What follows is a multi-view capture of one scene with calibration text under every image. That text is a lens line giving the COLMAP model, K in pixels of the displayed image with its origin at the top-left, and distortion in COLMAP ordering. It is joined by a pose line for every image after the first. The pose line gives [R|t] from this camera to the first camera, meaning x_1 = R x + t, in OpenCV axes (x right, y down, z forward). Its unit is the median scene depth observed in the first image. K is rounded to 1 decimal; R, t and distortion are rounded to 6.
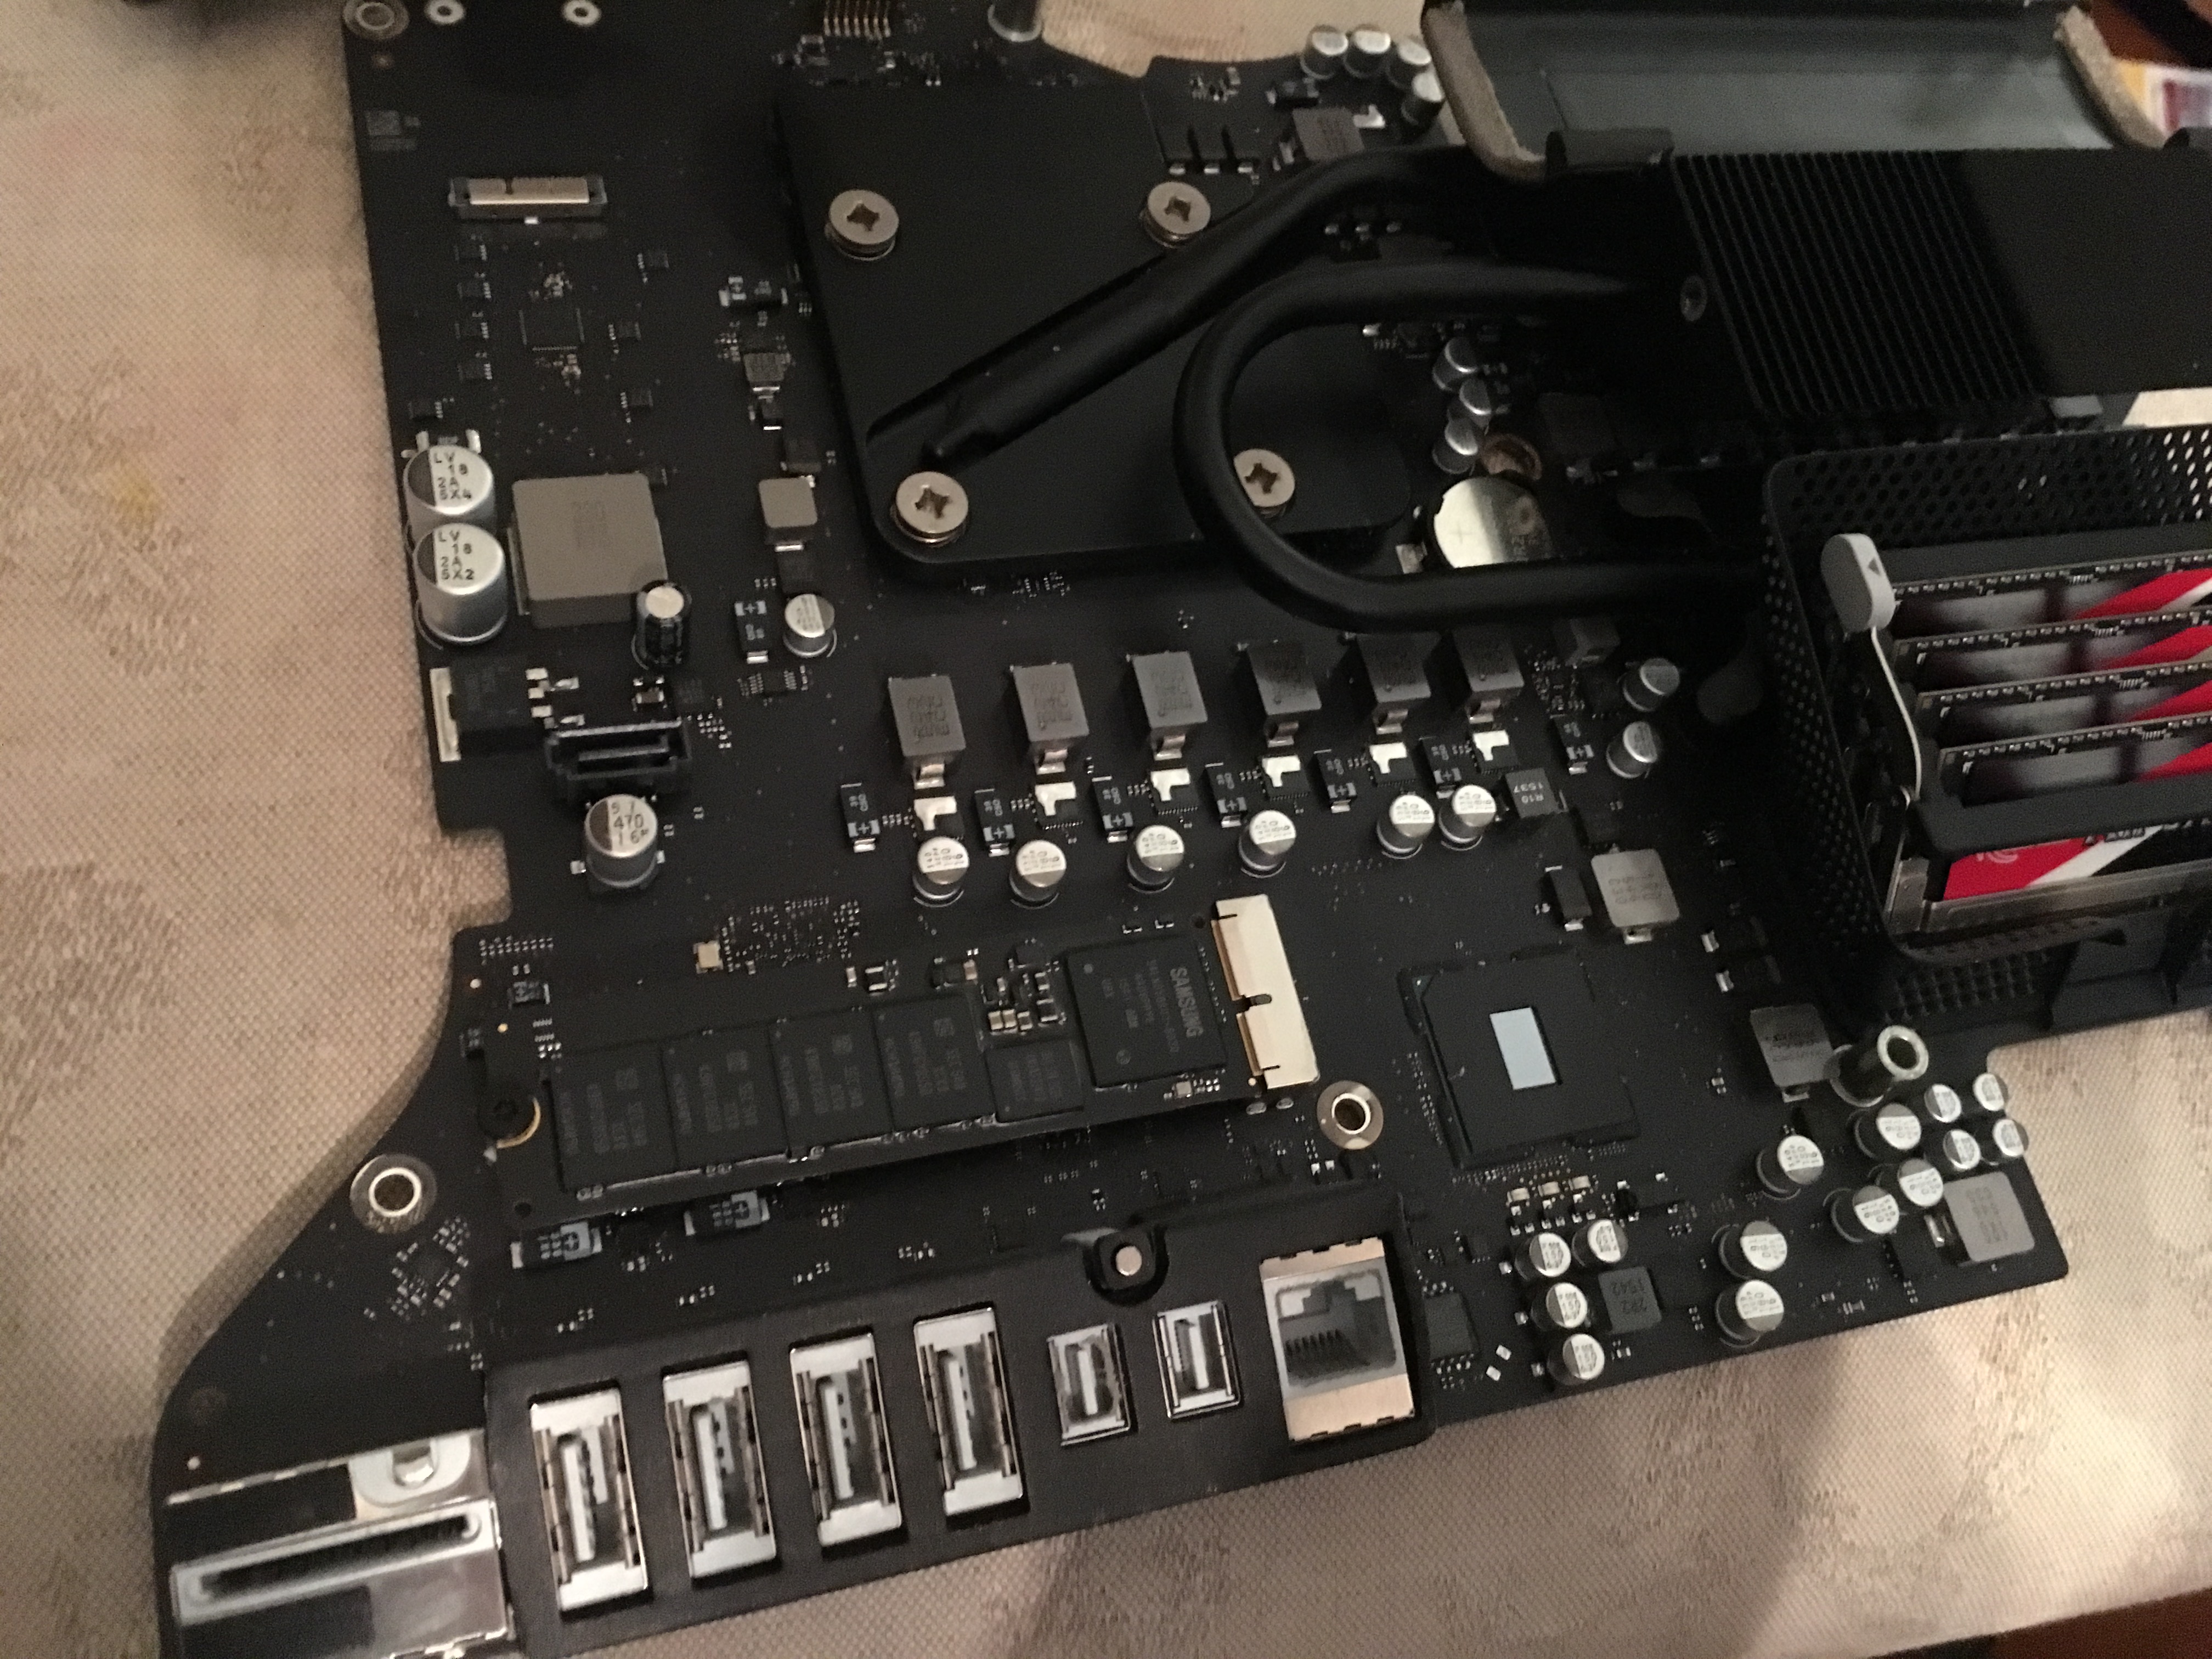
lens RADIAL K [[1888.4, 0, 1106.0], [0, 1888.4, 829.5], [0, 0, 1]] dist [0.060088, -0.103110]
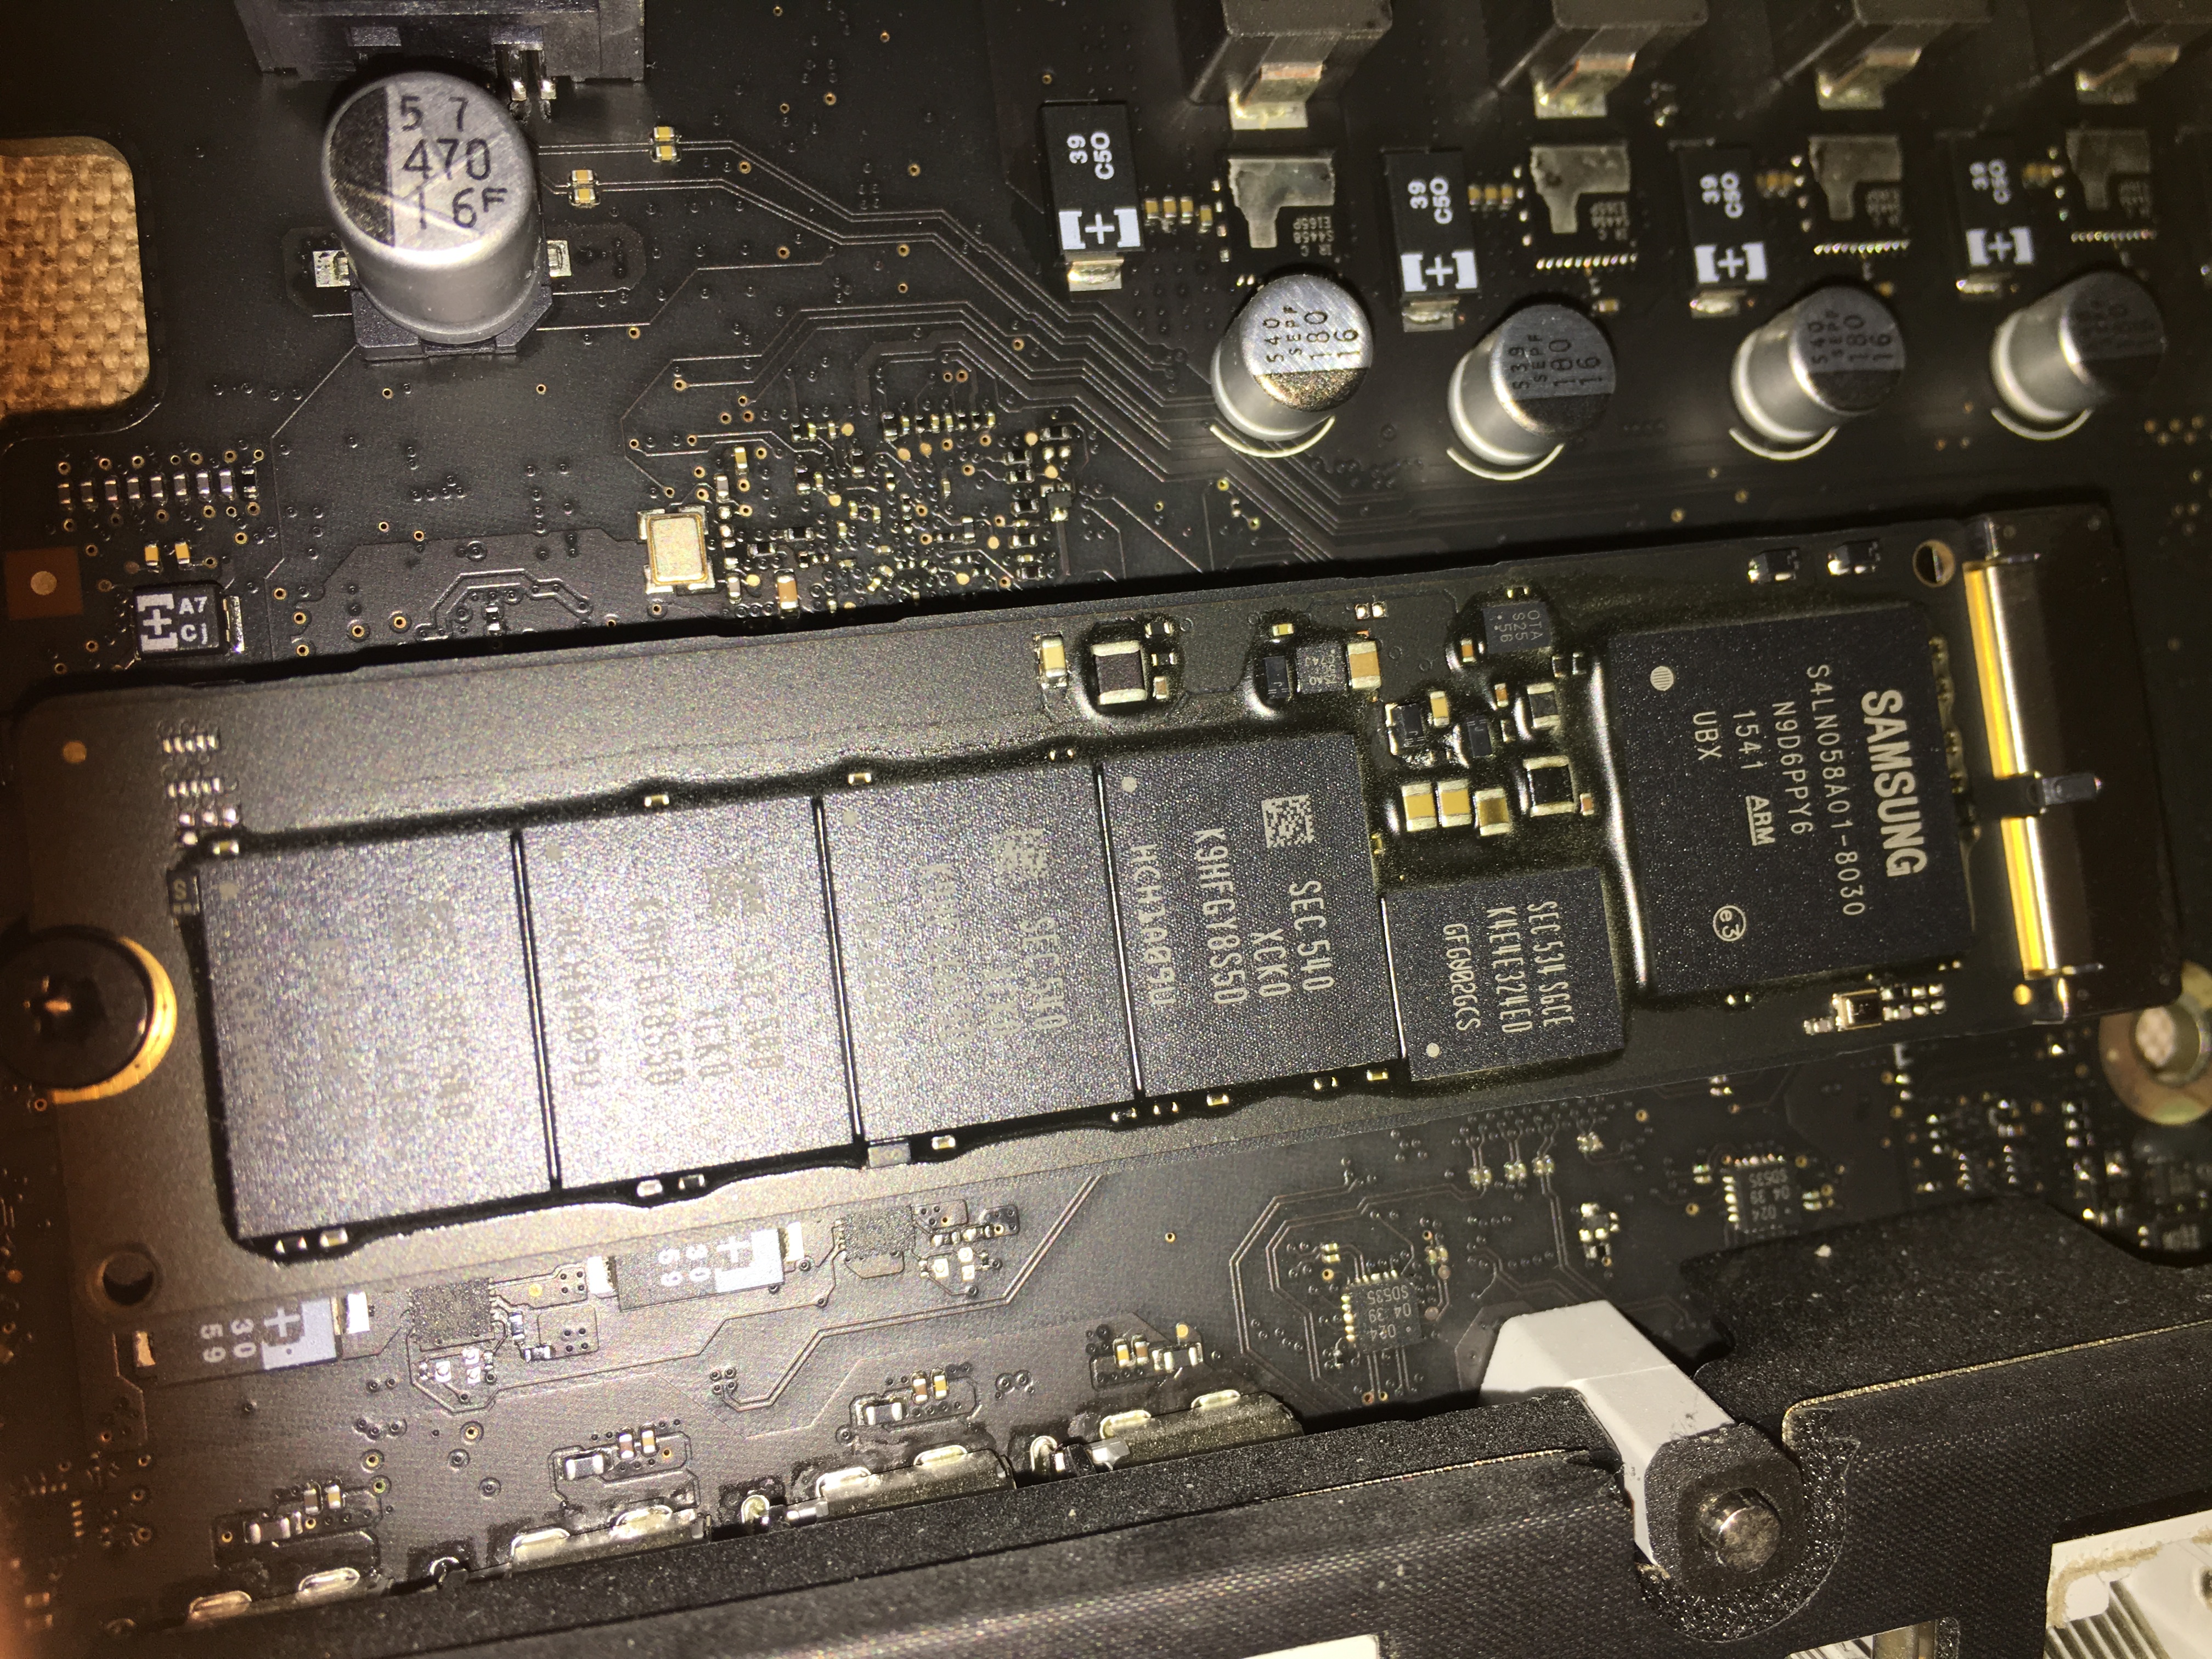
lens RADIAL K [[2006.0, 0, 1106.0], [0, 2006.0, 829.5], [0, 0, 1]] dist [0.059621, -0.165820]
pose [[0.994158, 0.106025, -0.020191, -0.101230], [-0.093798, 0.941275, 0.324350, -0.017440], [0.053394, -0.320562, 0.945722, 0.555246]]
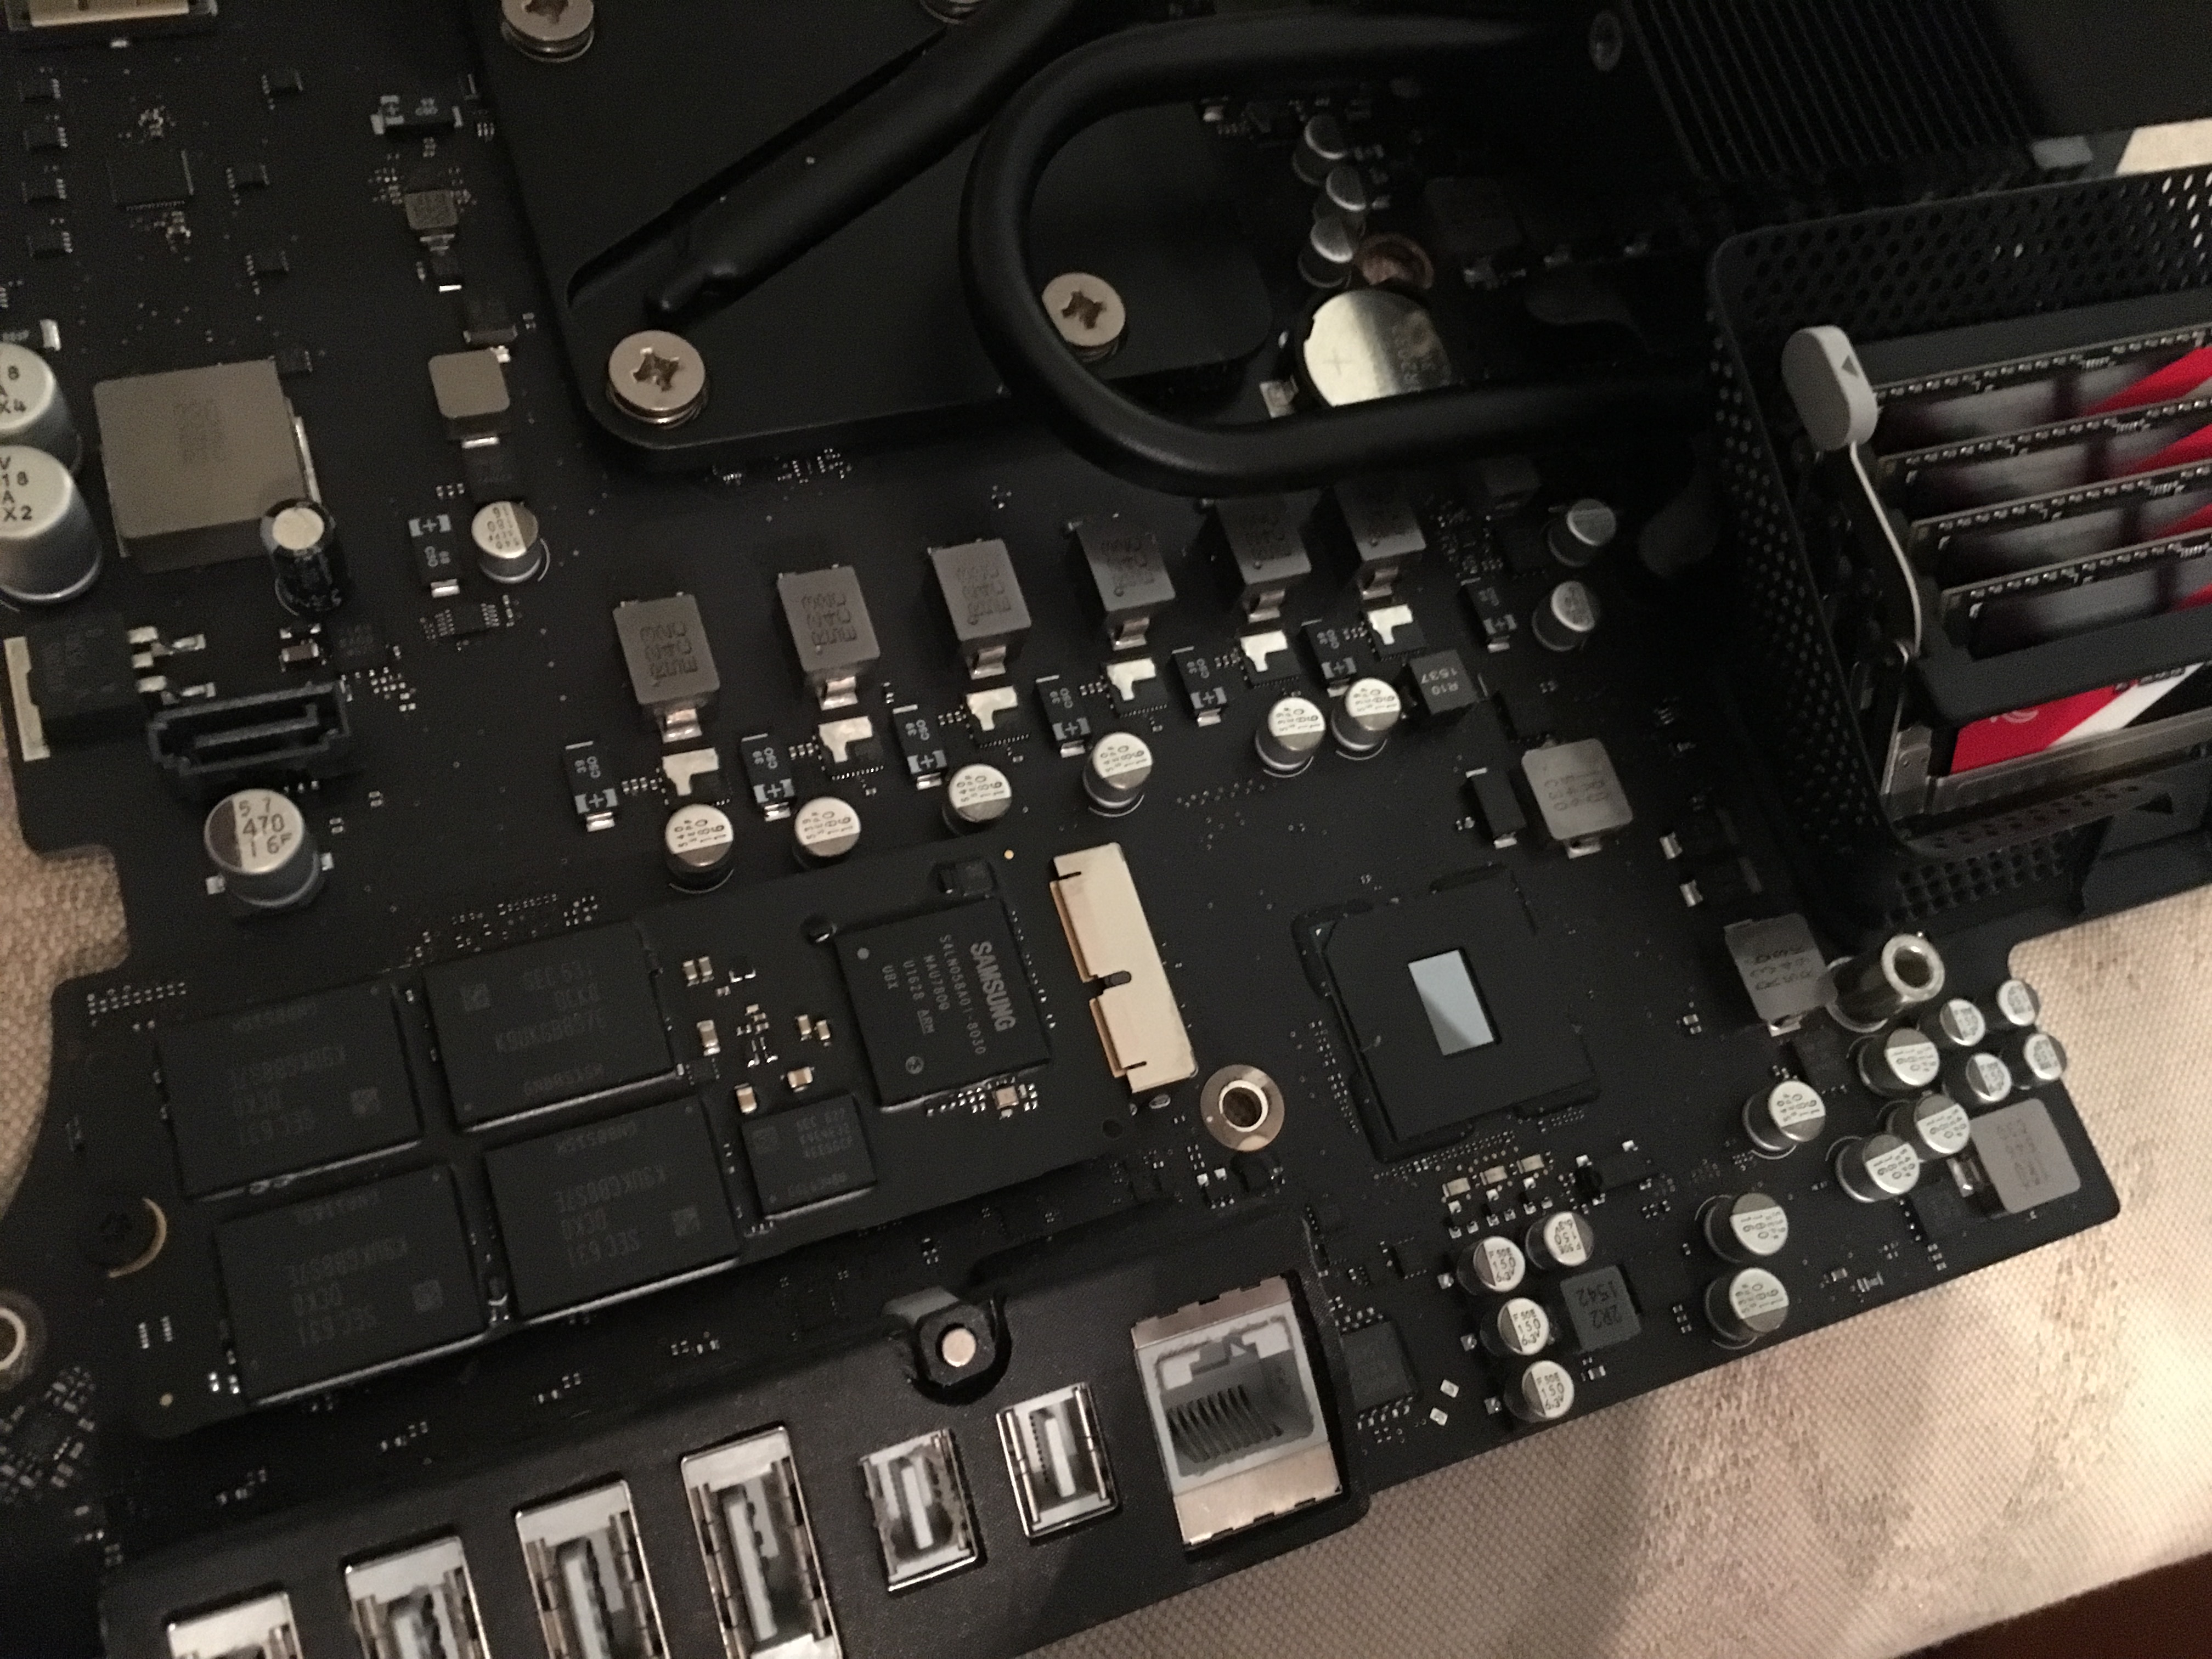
lens RADIAL K [[1888.4, 0, 1106.0], [0, 1888.4, 829.5], [0, 0, 1]] dist [0.060088, -0.103110]
pose [[0.996453, -0.079655, 0.027146, 0.056690], [0.077368, 0.994036, 0.076854, -0.031117], [-0.033106, -0.074481, 0.996673, 0.203468]]
